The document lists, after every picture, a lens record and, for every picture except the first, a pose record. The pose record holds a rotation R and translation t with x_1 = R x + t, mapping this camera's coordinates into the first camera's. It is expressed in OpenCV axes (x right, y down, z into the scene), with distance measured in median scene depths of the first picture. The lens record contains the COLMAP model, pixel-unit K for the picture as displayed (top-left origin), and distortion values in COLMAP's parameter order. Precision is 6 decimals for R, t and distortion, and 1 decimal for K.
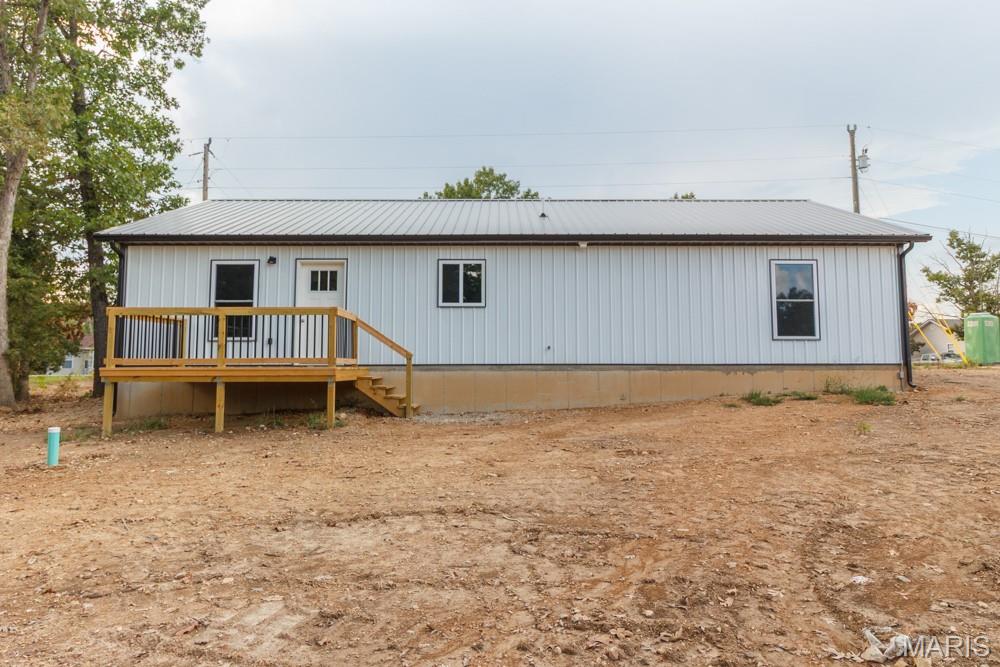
lens RADIAL K [[601.0, 0, 479.9], [0, 601.0, 318.5], [0, 0, 1]] dist [-0.007347, -0.001055]
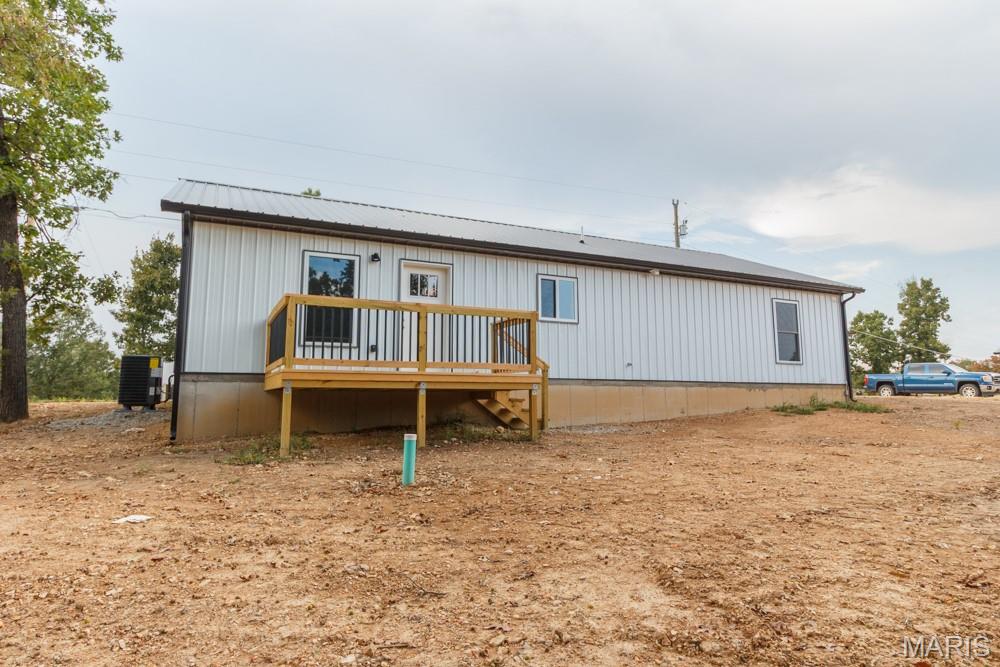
lens RADIAL K [[601.0, 0, 479.9], [0, 601.0, 318.5], [0, 0, 1]] dist [-0.007347, -0.001055]
pose [[0.908198, 0.059684, 0.414264, -0.575396], [-0.033734, 0.996999, -0.069684, 0.050200], [-0.417180, 0.049312, 0.907485, 0.134413]]
